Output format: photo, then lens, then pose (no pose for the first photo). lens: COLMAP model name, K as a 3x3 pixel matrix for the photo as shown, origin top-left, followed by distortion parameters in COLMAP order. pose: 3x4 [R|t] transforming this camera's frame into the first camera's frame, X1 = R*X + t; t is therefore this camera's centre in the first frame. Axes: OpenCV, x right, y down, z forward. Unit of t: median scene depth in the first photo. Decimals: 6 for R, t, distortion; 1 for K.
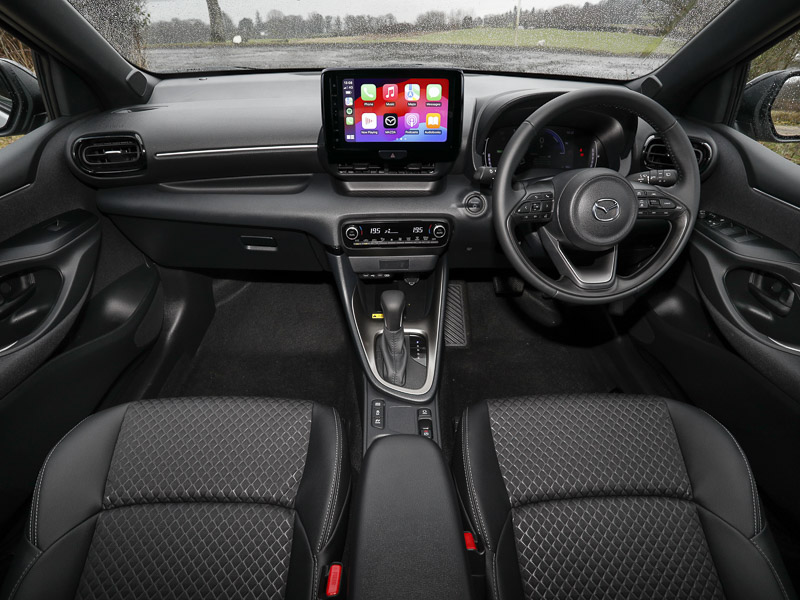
lens RADIAL K [[425.9, 0, 416.3], [0, 425.9, 293.4], [0, 0, 1]] dist [-0.052414, 0.014219]
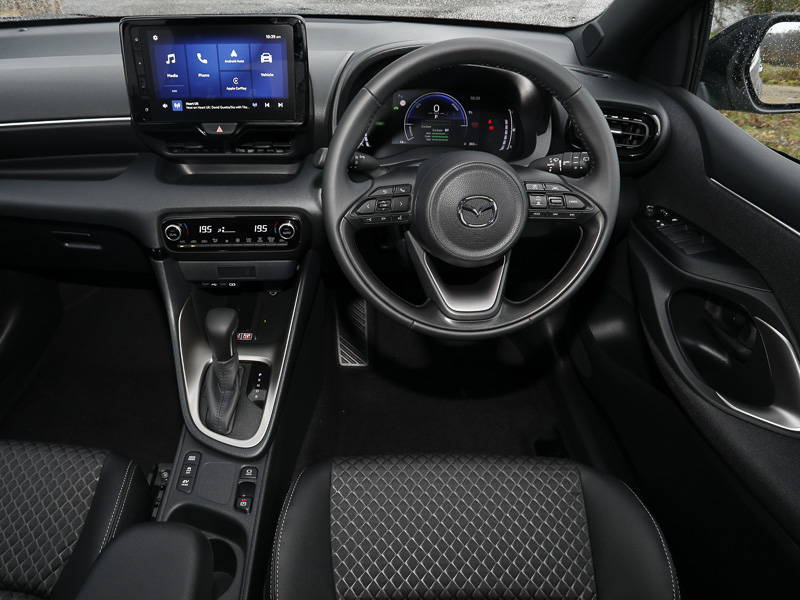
lens RADIAL K [[501.2, 0, 352.0], [0, 501.2, 291.3], [0, 0, 1]] dist [-0.058750, 0.020191]
pose [[0.998902, 0.018749, -0.042945, 0.218226], [-0.017847, 0.999614, 0.021285, -0.061678], [0.043327, -0.020495, 0.998851, 0.116898]]
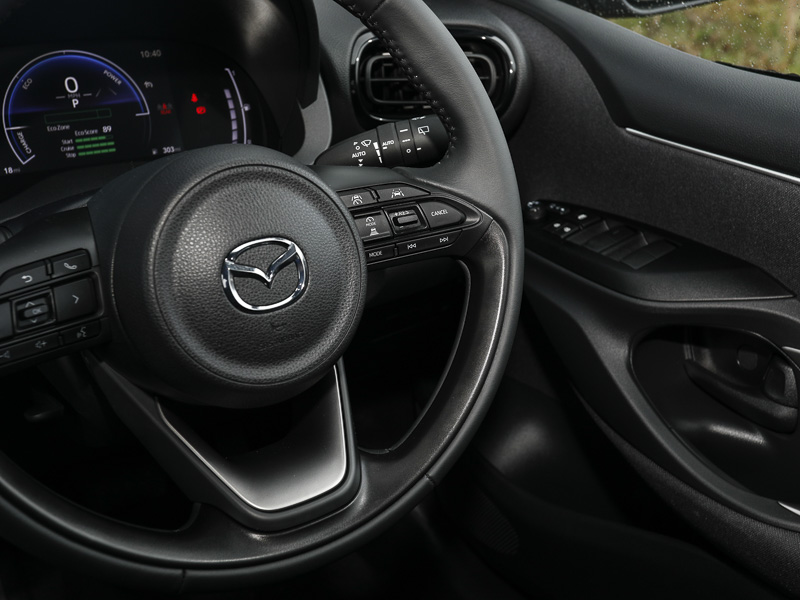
lens RADIAL K [[994.0, 0, 403.8], [0, 994.0, 305.3], [0, 0, 1]] dist [0.038882, 0.000000]
pose [[0.878385, -0.213981, 0.427379, 0.174009], [0.270099, 0.959946, -0.074503, -0.074474], [-0.394318, 0.180877, 0.900998, 0.240806]]
